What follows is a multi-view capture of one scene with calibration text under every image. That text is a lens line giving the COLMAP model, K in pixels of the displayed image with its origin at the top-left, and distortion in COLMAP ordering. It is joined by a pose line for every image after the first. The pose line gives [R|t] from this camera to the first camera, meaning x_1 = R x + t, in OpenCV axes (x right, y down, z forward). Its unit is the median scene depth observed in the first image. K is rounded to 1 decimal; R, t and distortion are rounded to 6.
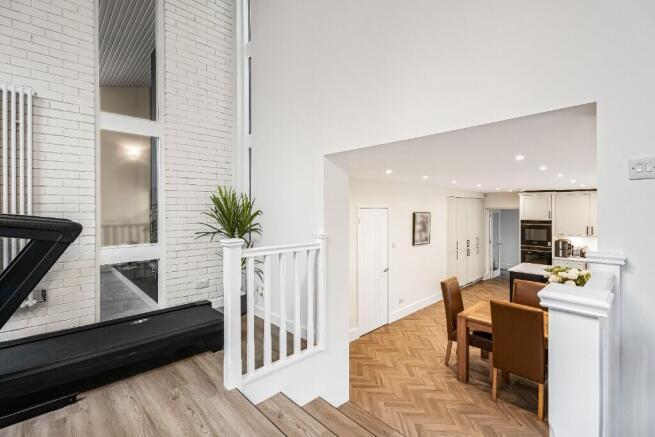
lens RADIAL K [[295.8, 0, 319.1], [0, 295.8, 209.2], [0, 0, 1]] dist [0.000254, -0.000180]
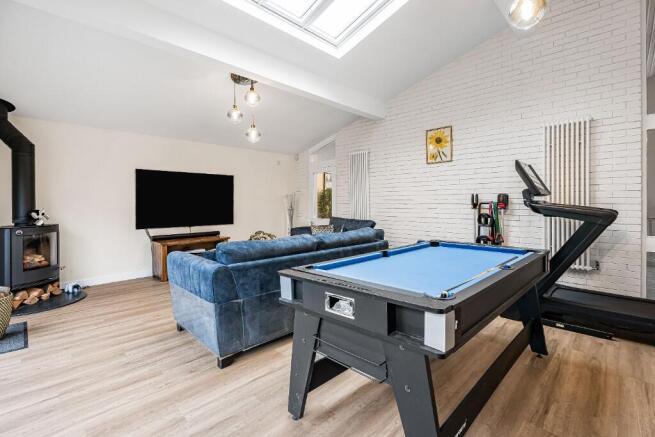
lens RADIAL K [[295.8, 0, 328.0], [0, 295.8, 203.6], [0, 0, 1]] dist [0.000254, -0.000180]
pose [[0.030960, 0.001454, -0.999520, 0.392248], [0.001310, 0.999998, 0.001495, 0.004806], [0.999520, -0.001356, 0.030958, -0.280704]]
